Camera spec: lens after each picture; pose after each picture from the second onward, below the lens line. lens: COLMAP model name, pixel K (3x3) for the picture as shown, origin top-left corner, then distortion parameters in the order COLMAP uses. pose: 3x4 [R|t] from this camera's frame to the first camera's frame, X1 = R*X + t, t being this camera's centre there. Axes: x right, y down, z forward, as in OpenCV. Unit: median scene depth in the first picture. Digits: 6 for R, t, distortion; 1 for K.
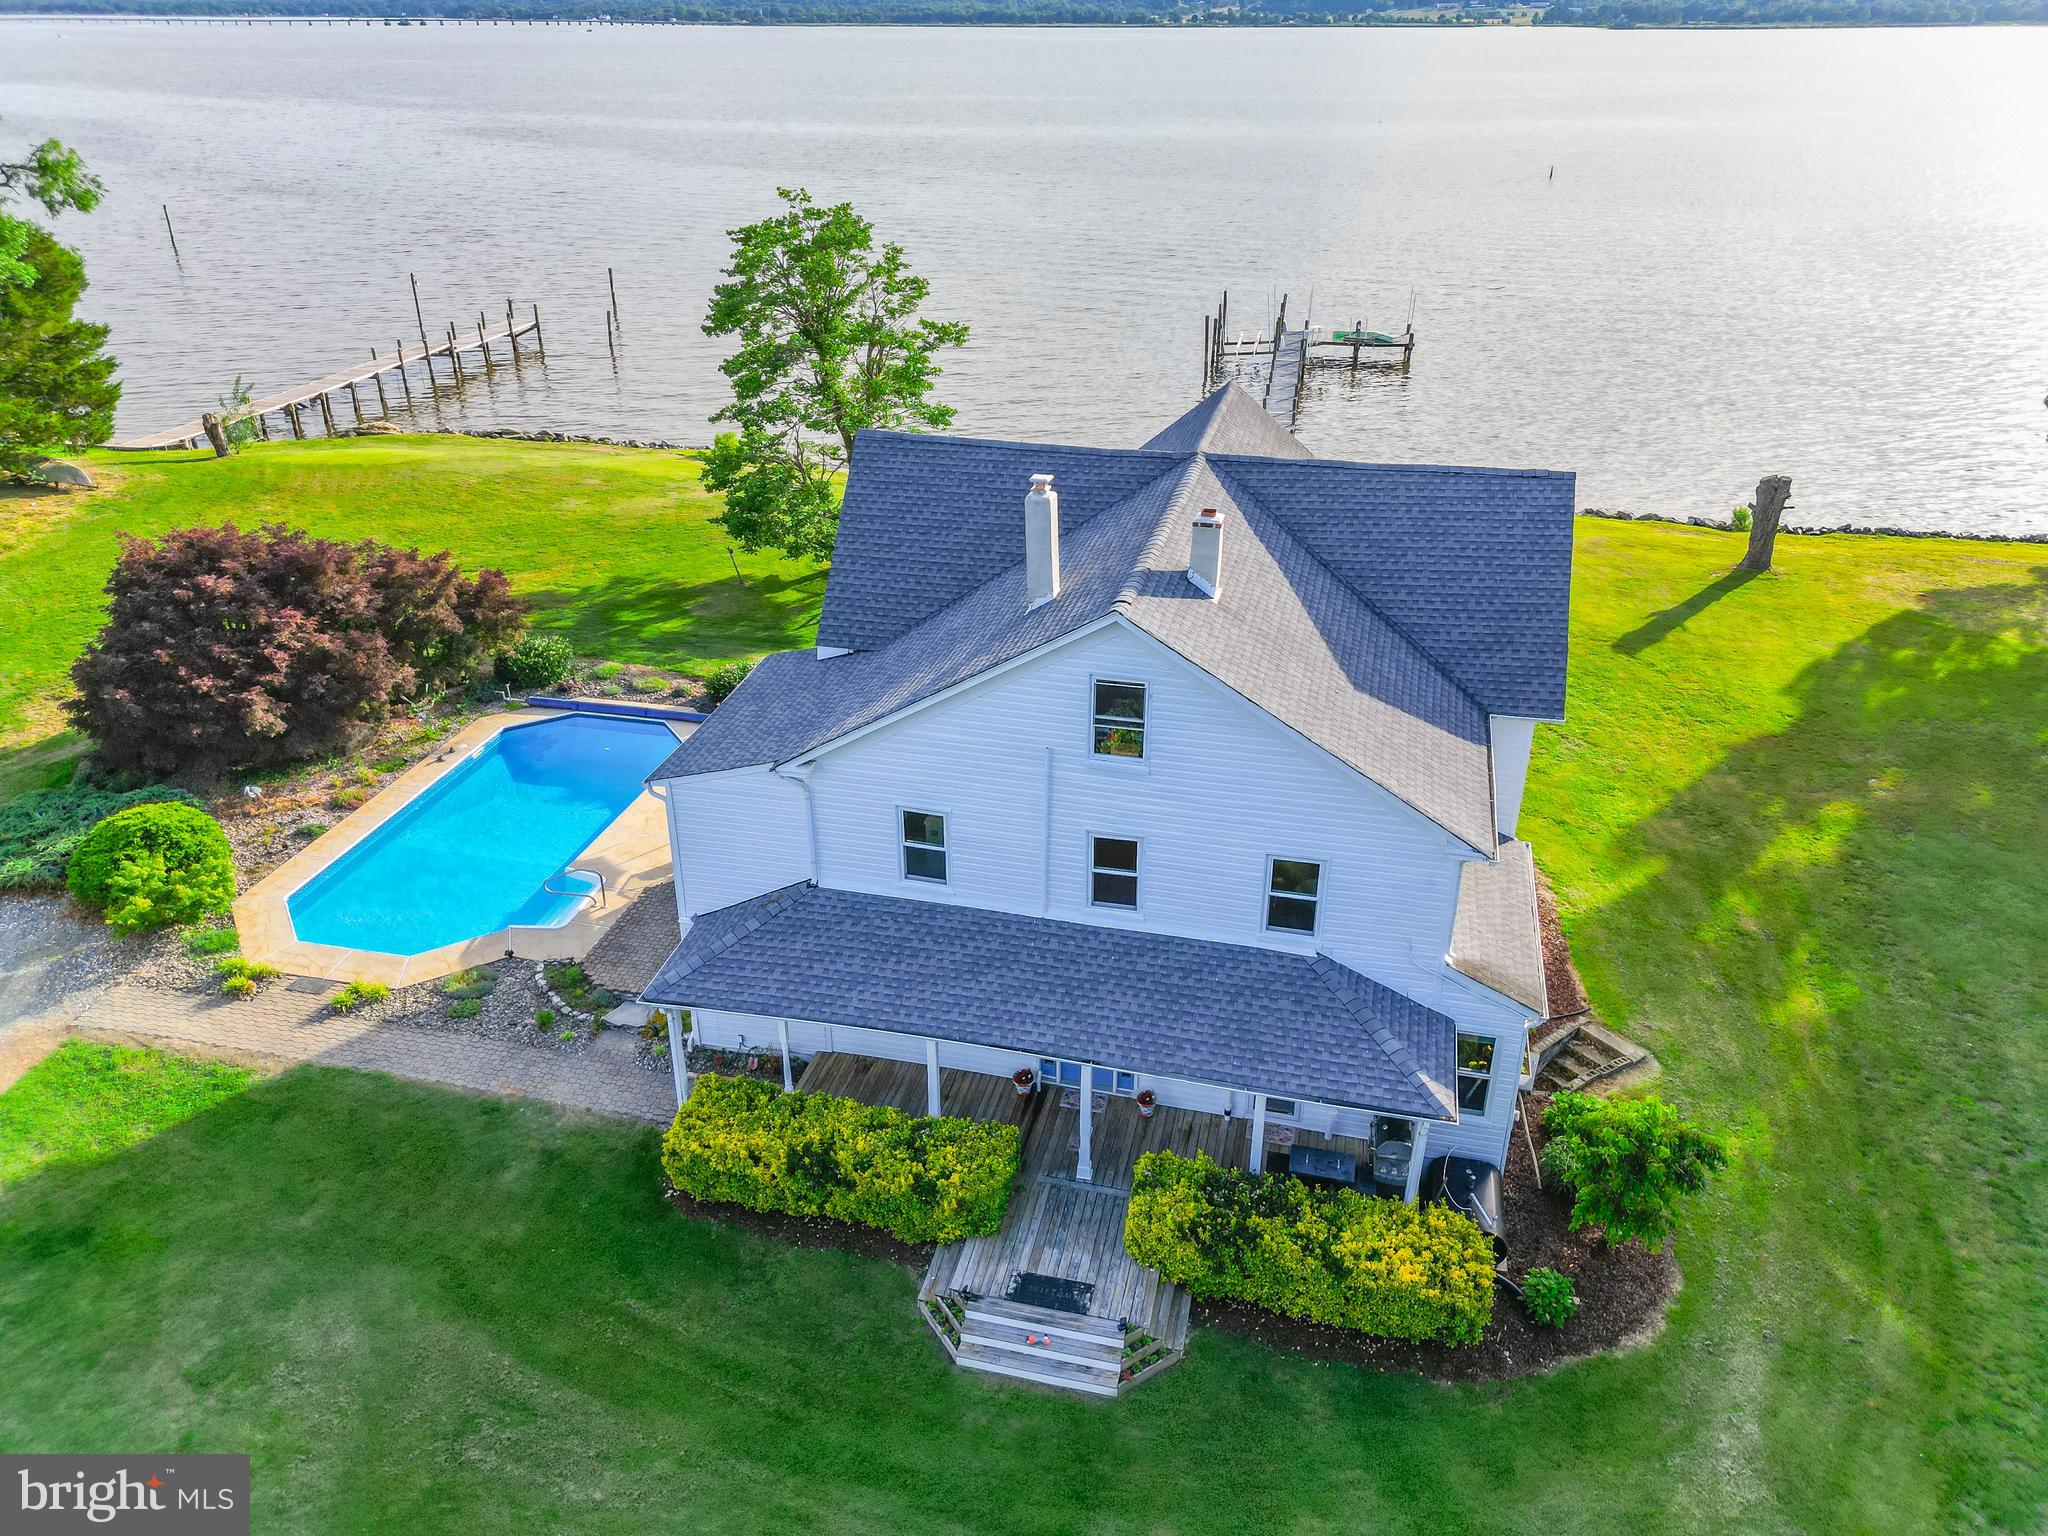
lens RADIAL K [[1443.2, 0, 1020.8], [0, 1443.2, 759.8], [0, 0, 1]] dist [0.062384, -0.057806]
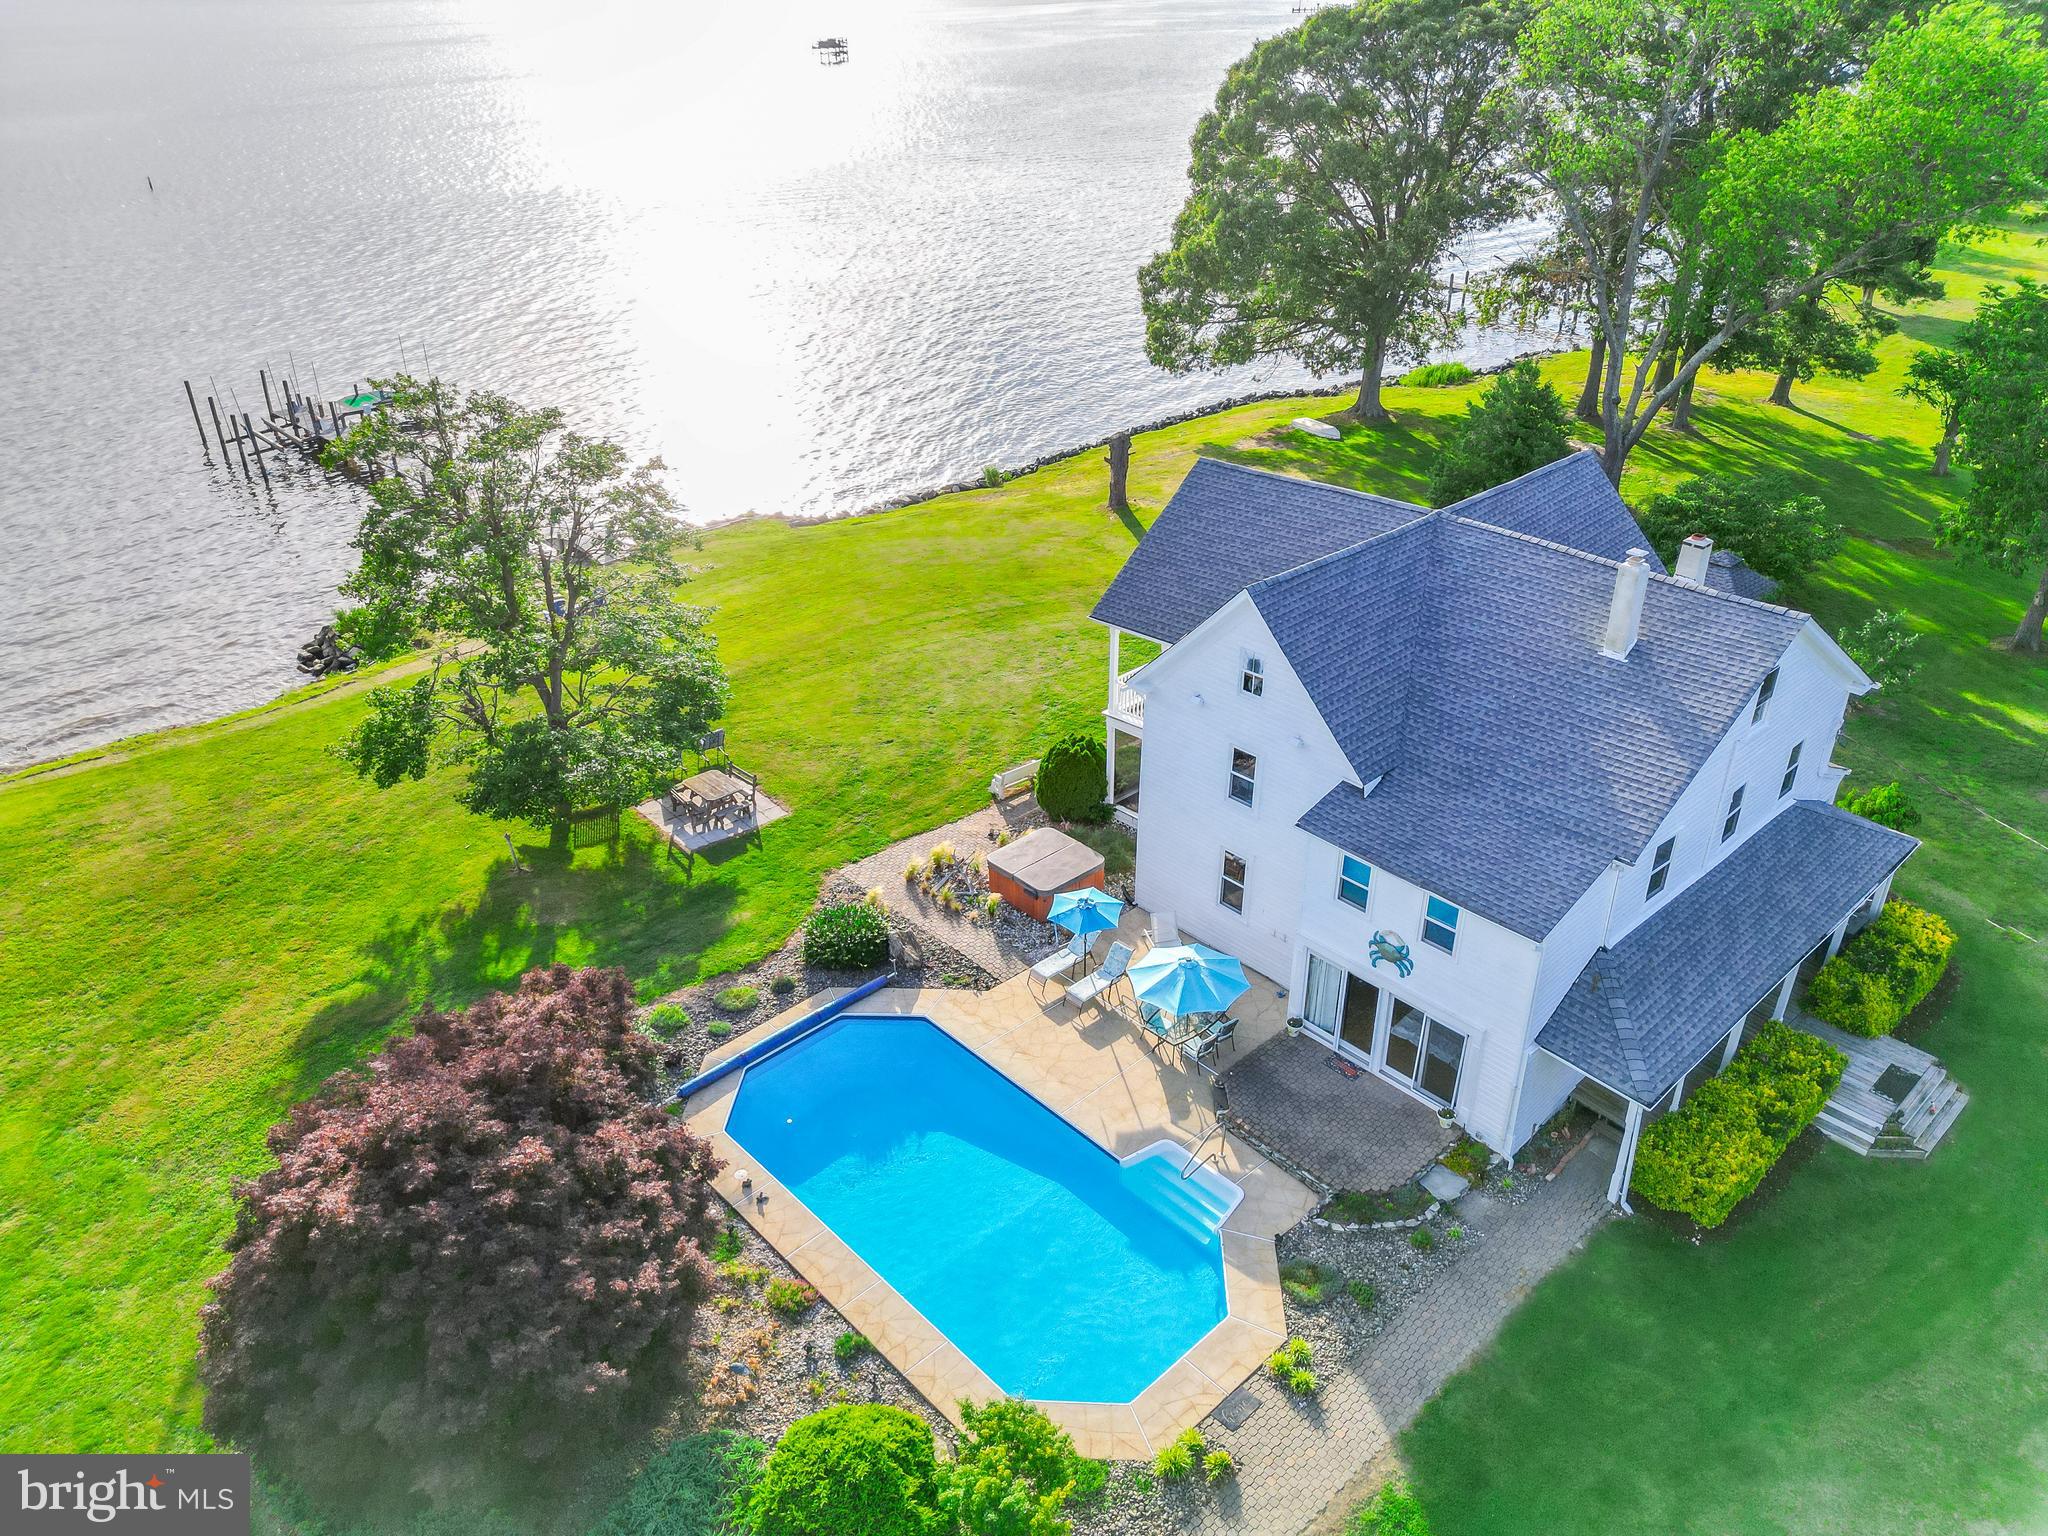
lens RADIAL K [[1433.9, 0, 1019.6], [0, 1433.9, 769.7], [0, 0, 1]] dist [0.042052, -0.029128]
pose [[0.556308, -0.406449, 0.724790, -0.988467], [0.387391, 0.898488, 0.206515, -0.384652], [-0.735153, 0.165891, 0.657290, 0.480734]]
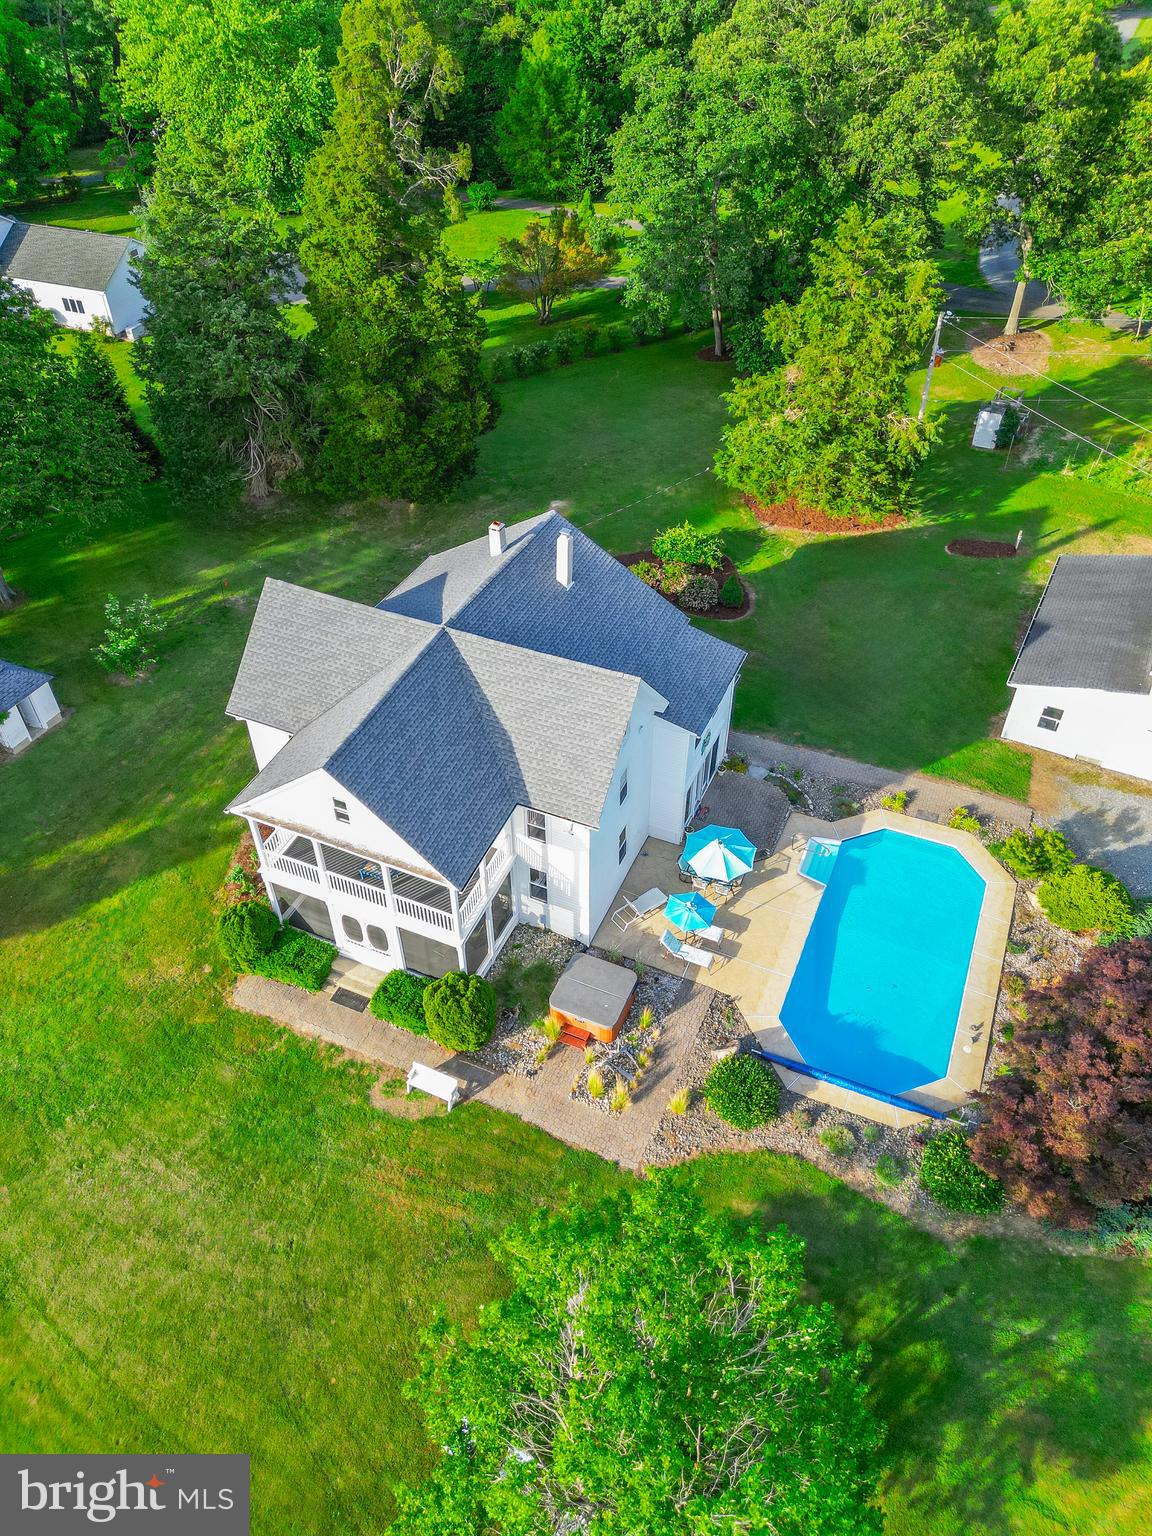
lens RADIAL K [[1082.4, 0, 576.2], [0, 1082.4, 769.4], [0, 0, 1]] dist [0.062384, -0.057806]
pose [[-0.983347, -0.116202, 0.139737, -0.215647], [0.090708, 0.352459, 0.931421, -1.249901], [-0.157484, 0.928585, -0.336049, 1.483159]]
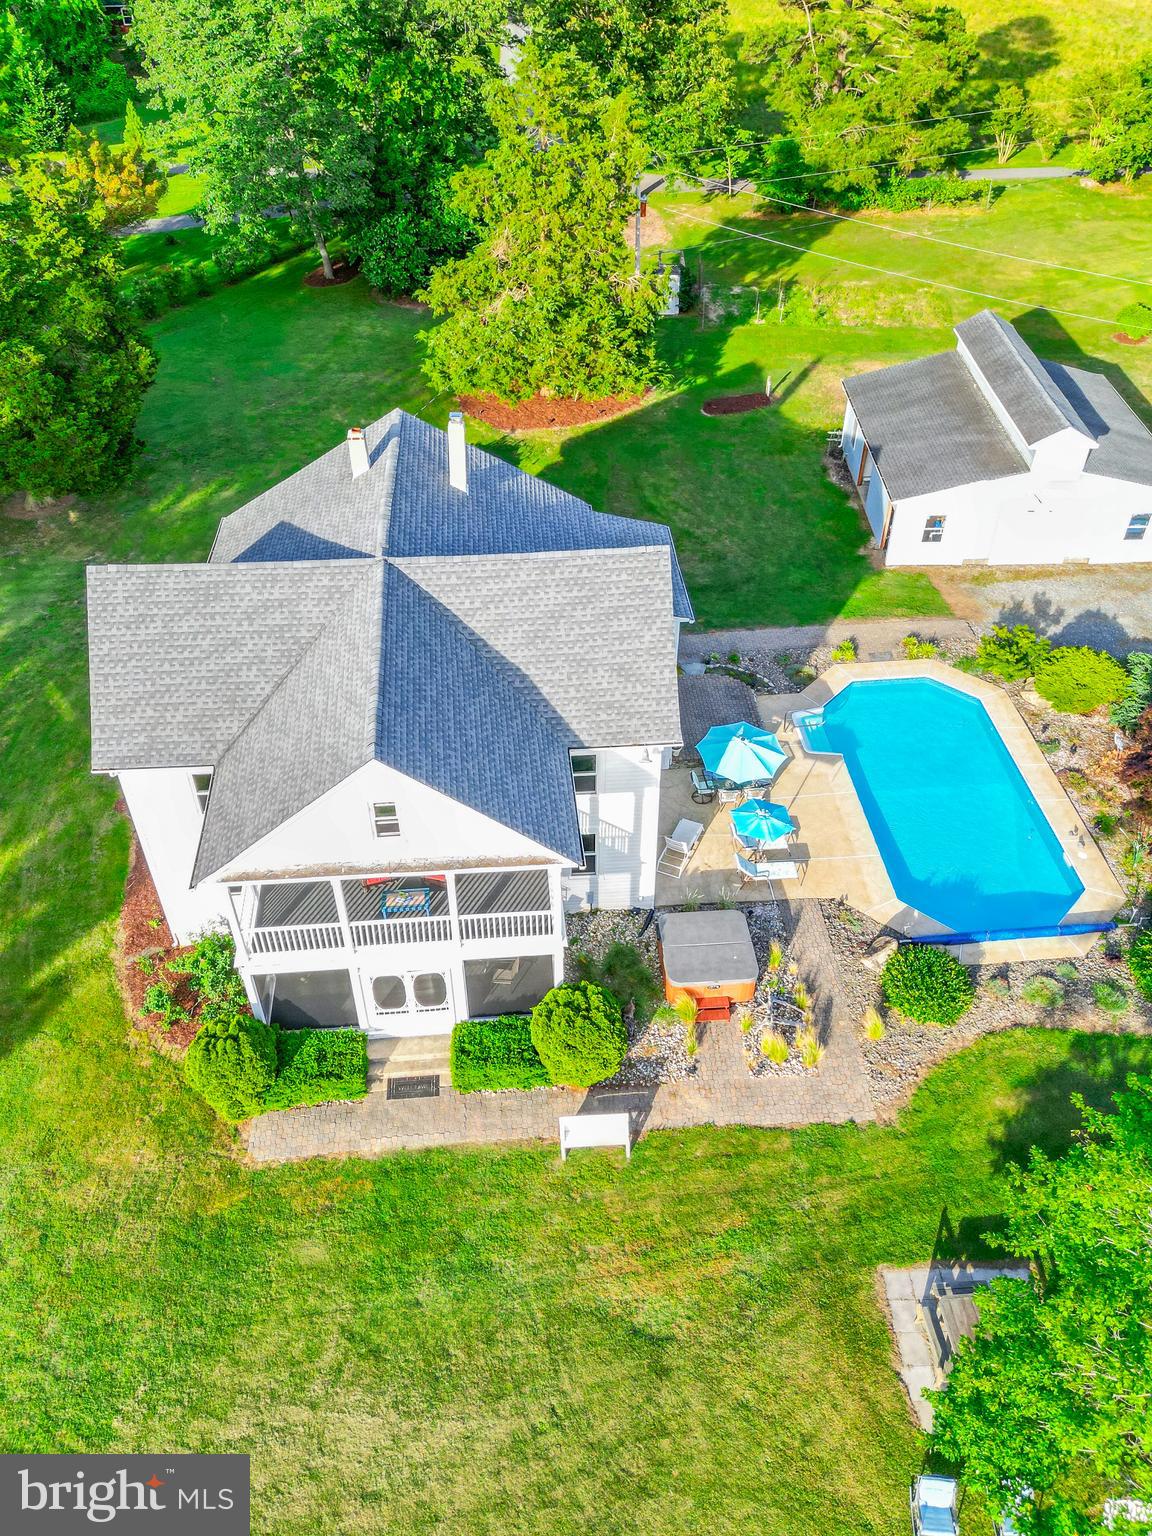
lens RADIAL K [[1179.9, 0, 575.5], [0, 1179.9, 771.8], [0, 0, 1]] dist [0.054919, -0.047101]
pose [[-0.951472, 0.206667, -0.228013, 0.221645], [-0.137377, 0.377762, 0.915655, -1.042874], [0.275370, 0.902543, -0.331038, 1.477077]]
